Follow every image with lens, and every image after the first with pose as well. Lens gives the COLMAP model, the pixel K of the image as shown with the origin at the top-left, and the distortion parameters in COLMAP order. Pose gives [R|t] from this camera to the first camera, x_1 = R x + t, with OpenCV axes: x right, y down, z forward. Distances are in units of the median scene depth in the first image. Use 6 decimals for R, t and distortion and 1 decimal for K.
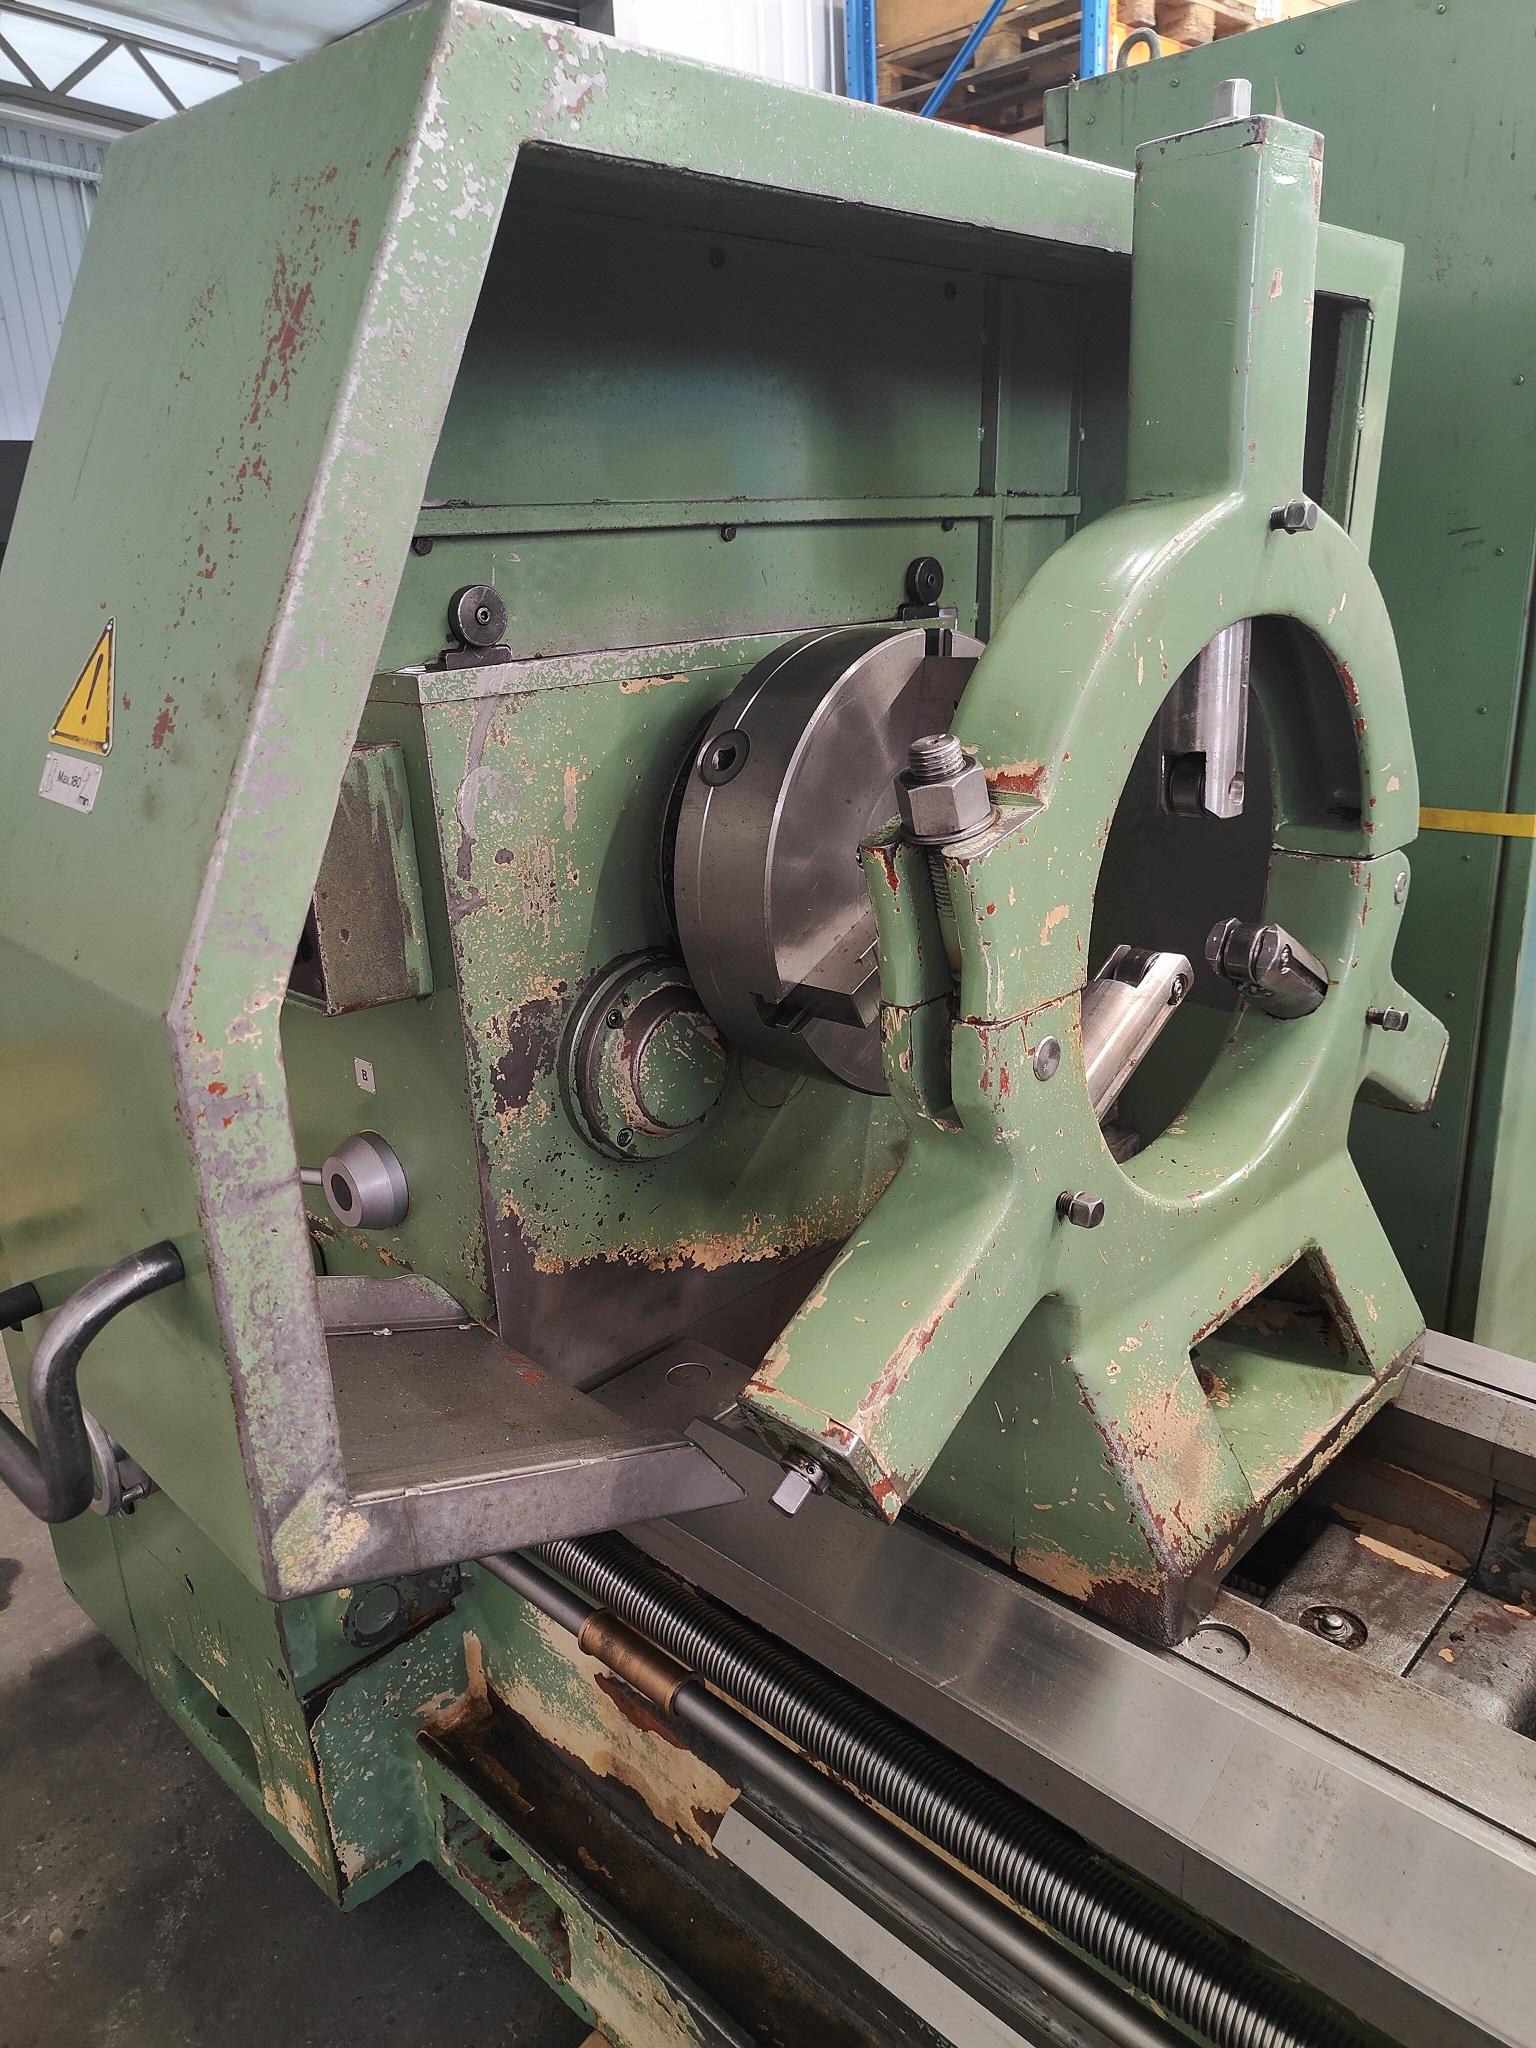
lens RADIAL K [[1420.7, 0, 771.4], [0, 1420.7, 1028.4], [0, 0, 1]] dist [0.013301, -0.007317]
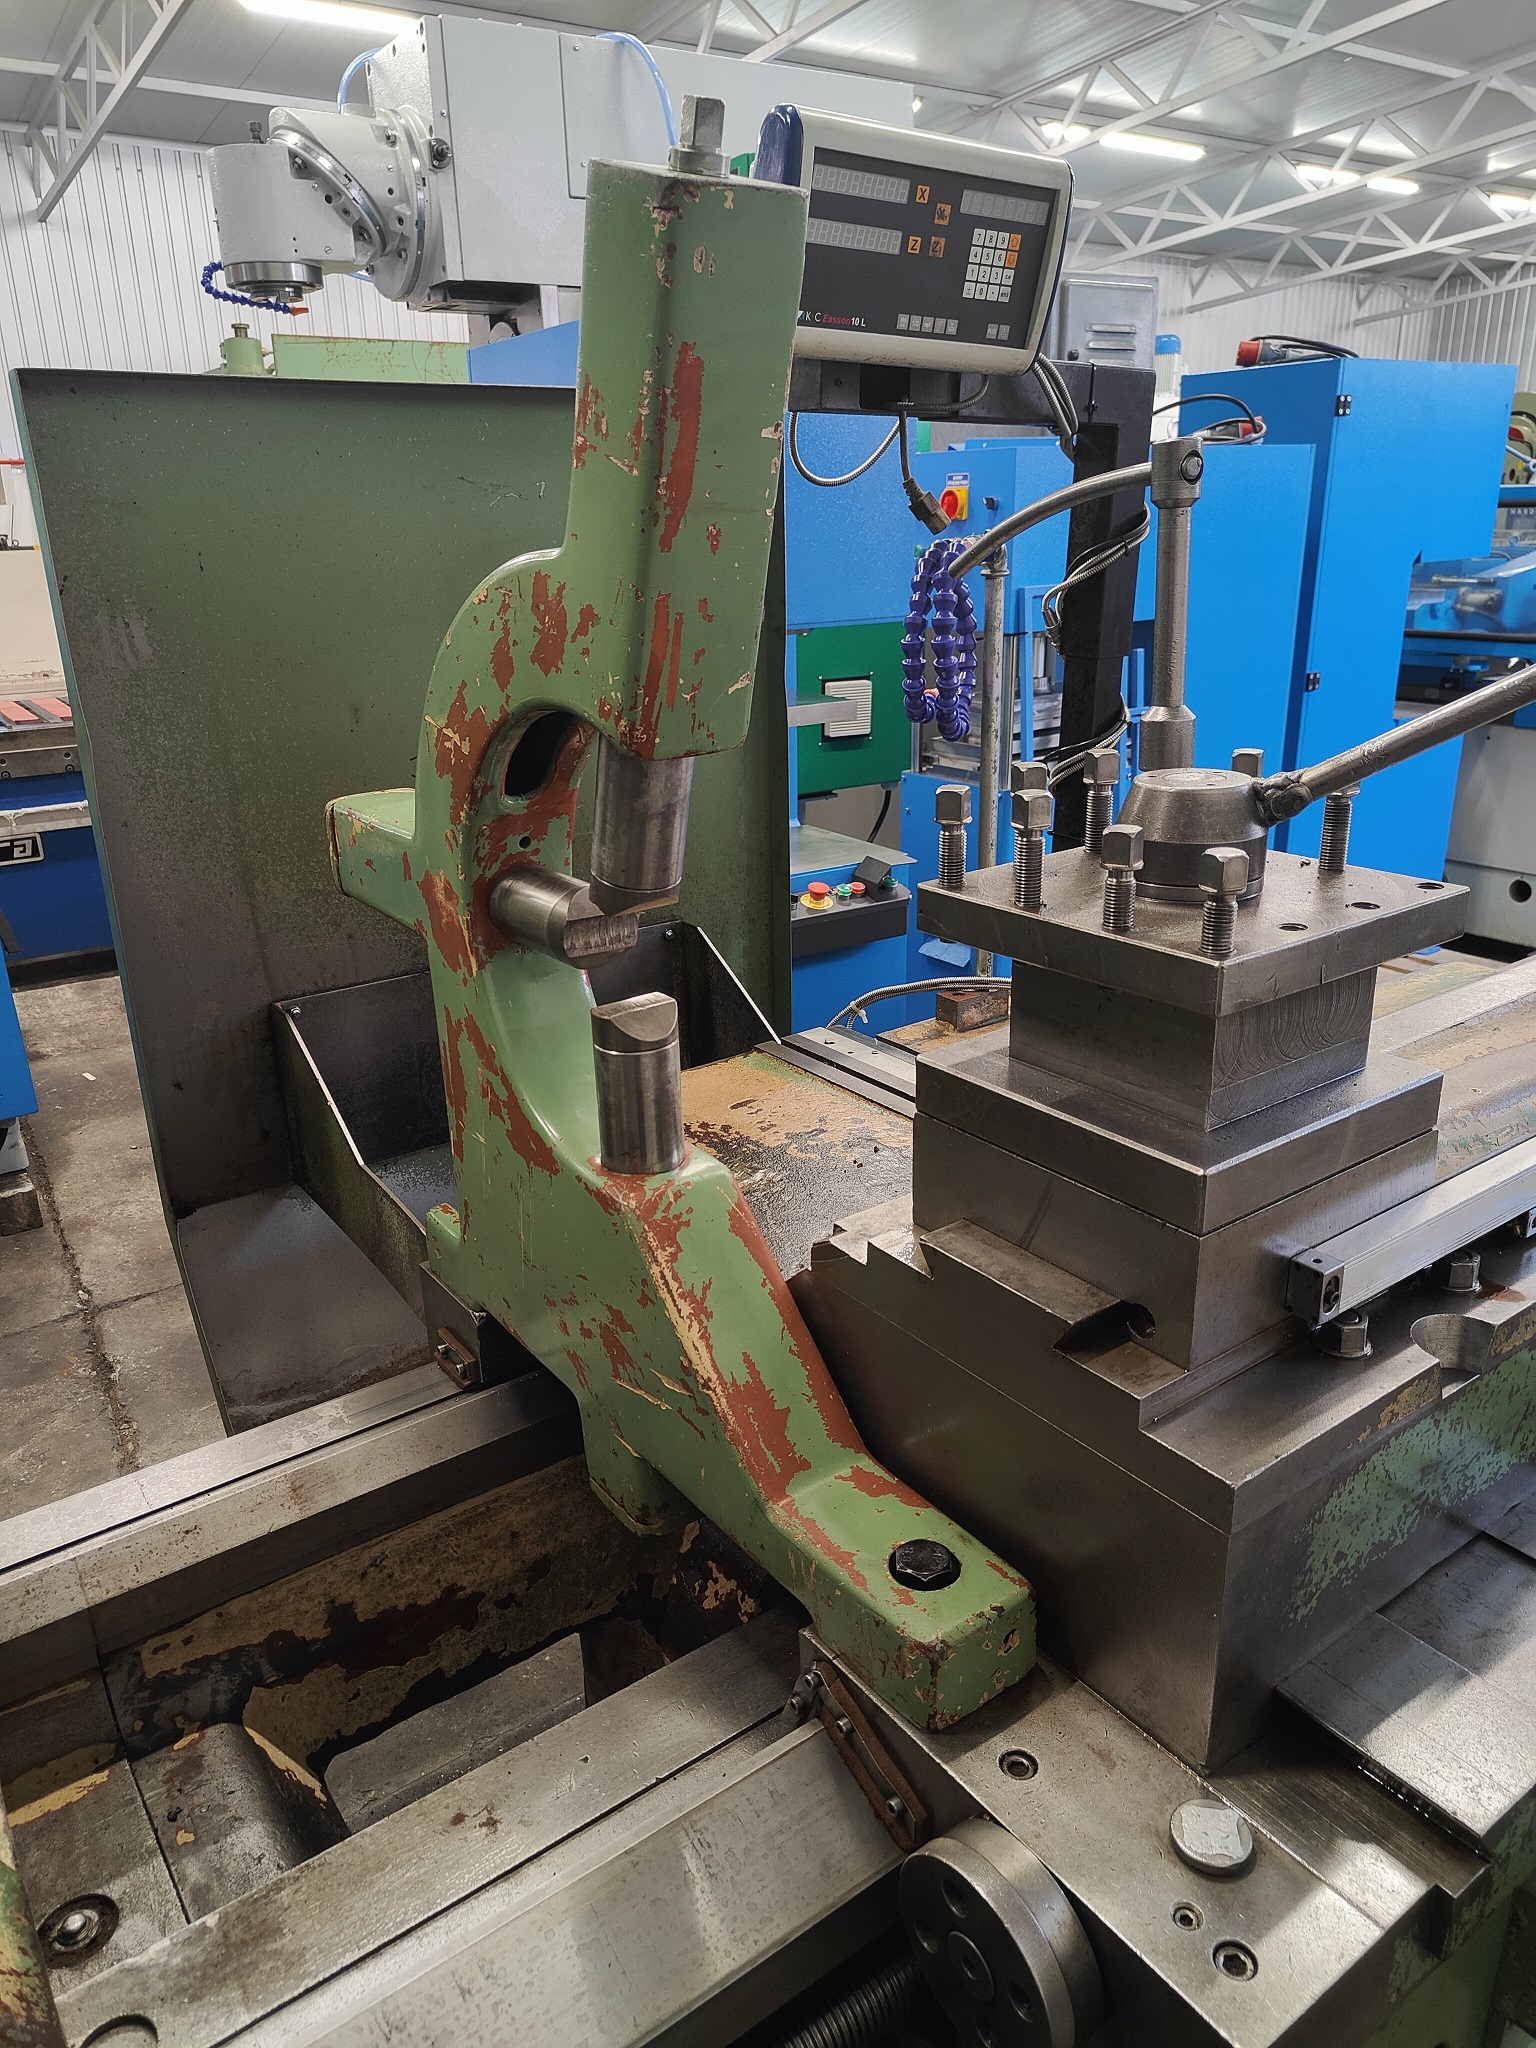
lens RADIAL K [[1434.3, 0, 745.3], [0, 1434.3, 1037.3], [0, 0, 1]] dist [0.006103, 0.000197]
pose [[0.184794, -0.298406, 0.936379, -0.134994], [0.338250, 0.913889, 0.224485, -0.087261], [-0.922734, 0.275247, 0.269817, 0.276846]]
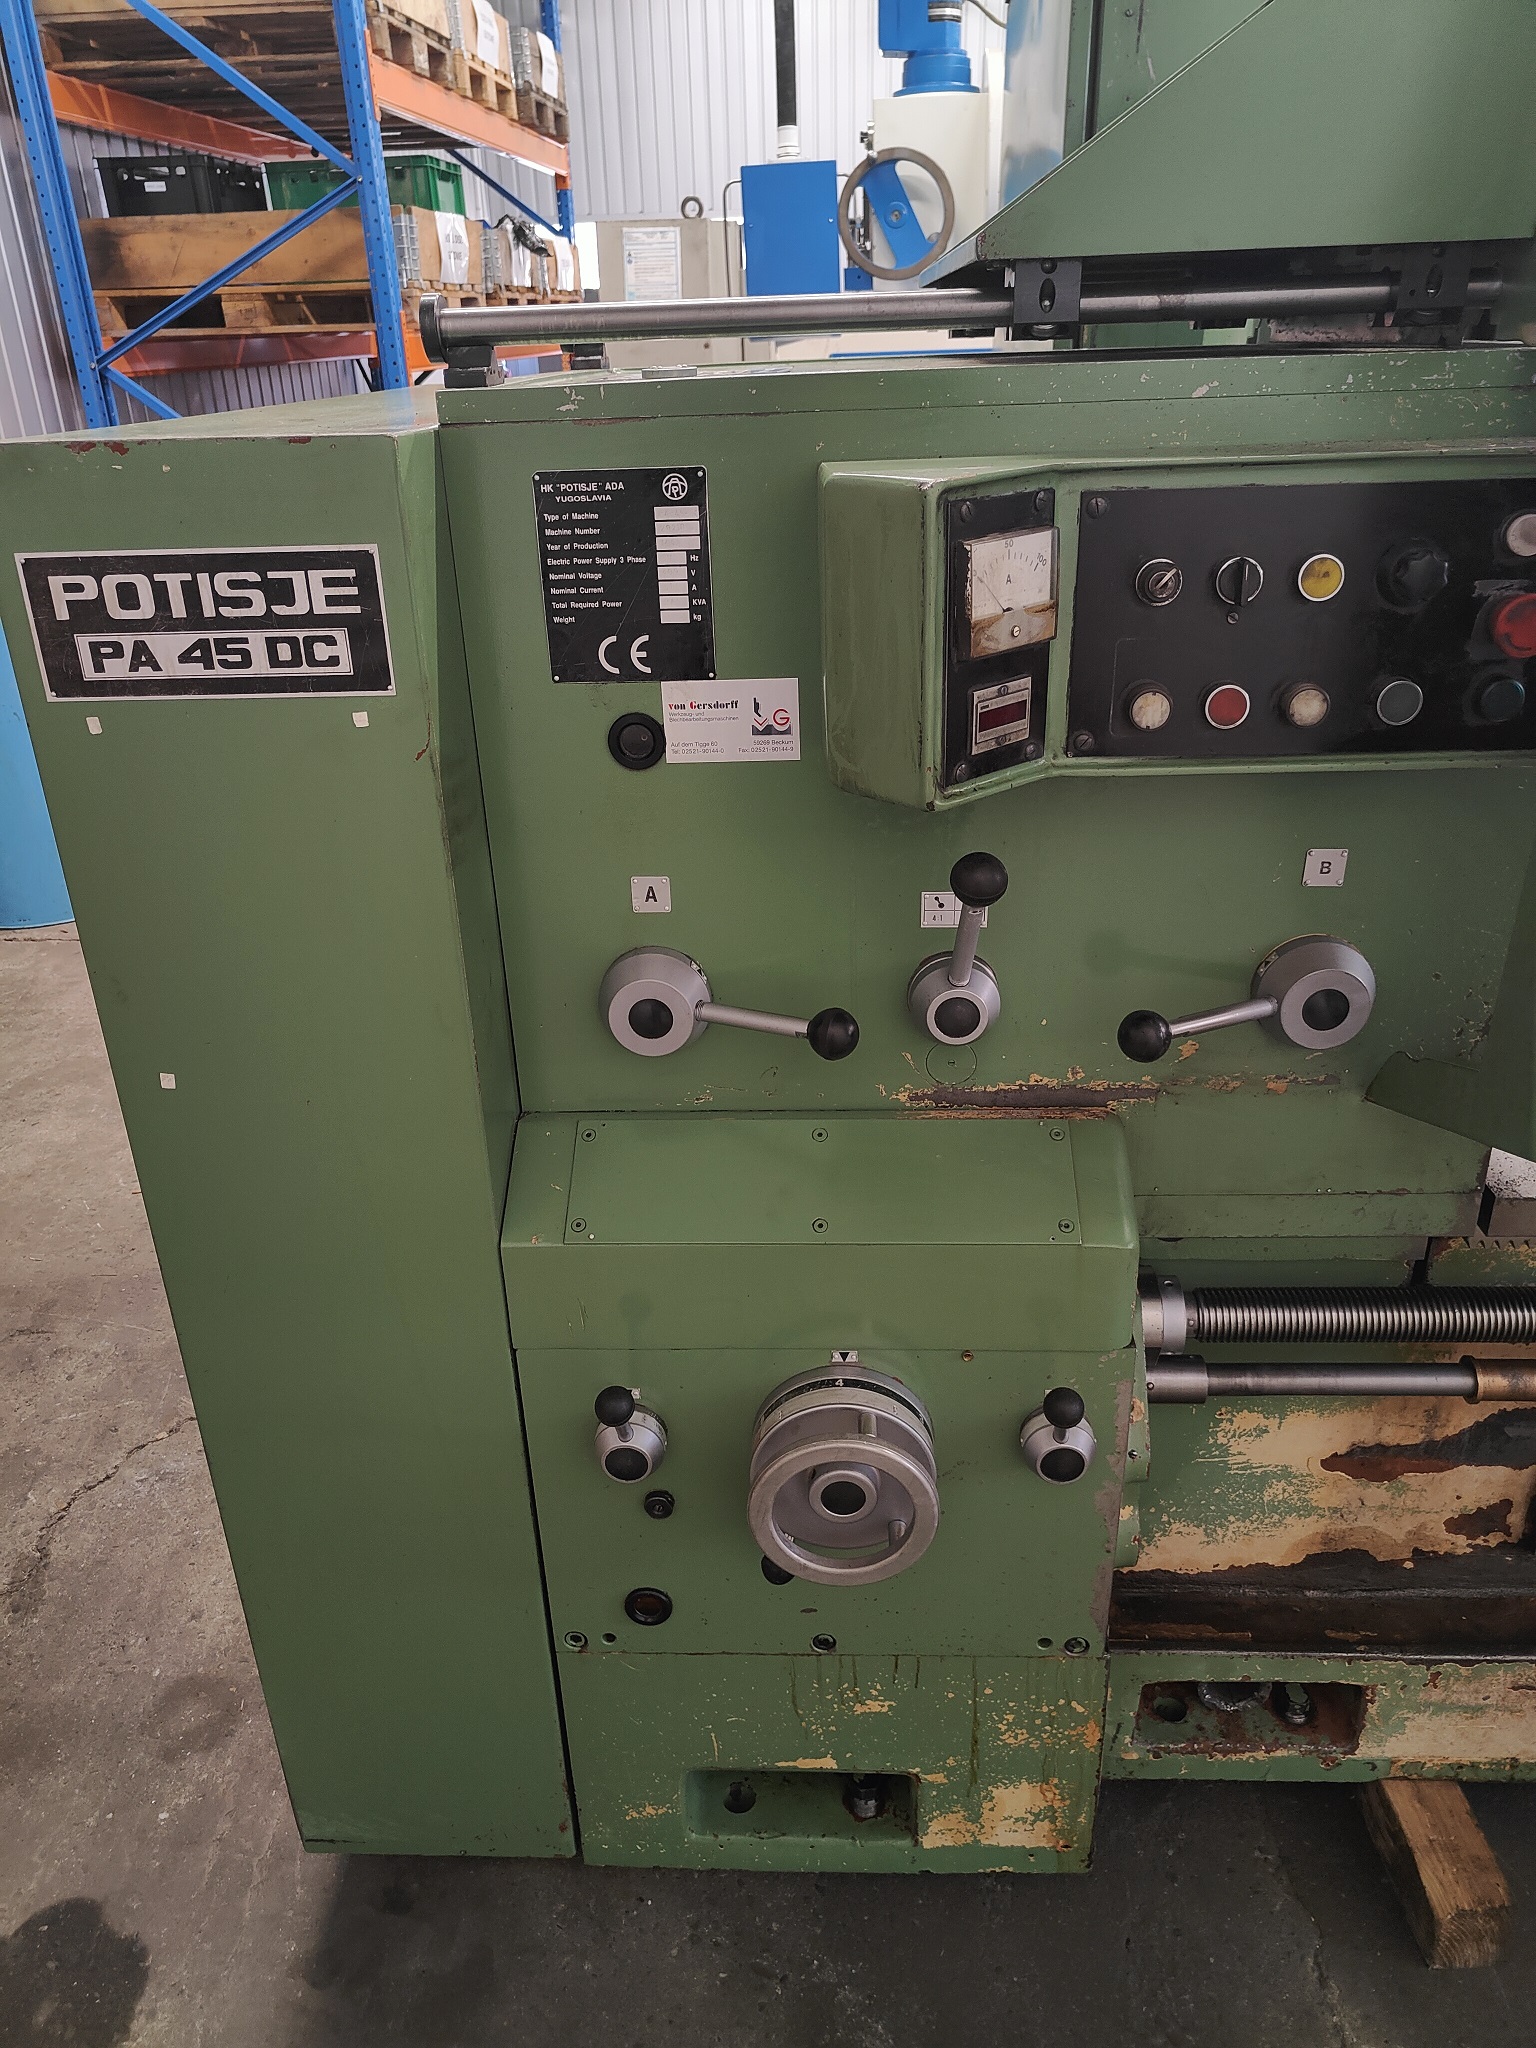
lens RADIAL K [[1426.9, 0, 751.5], [0, 1426.9, 988.3], [0, 0, 1]] dist [0.004832, 0.000053]
pose [[0.748466, -0.257773, 0.611025, -1.122655], [0.211914, 0.966024, 0.147956, -0.100573], [-0.628404, 0.018744, 0.777661, 0.582971]]
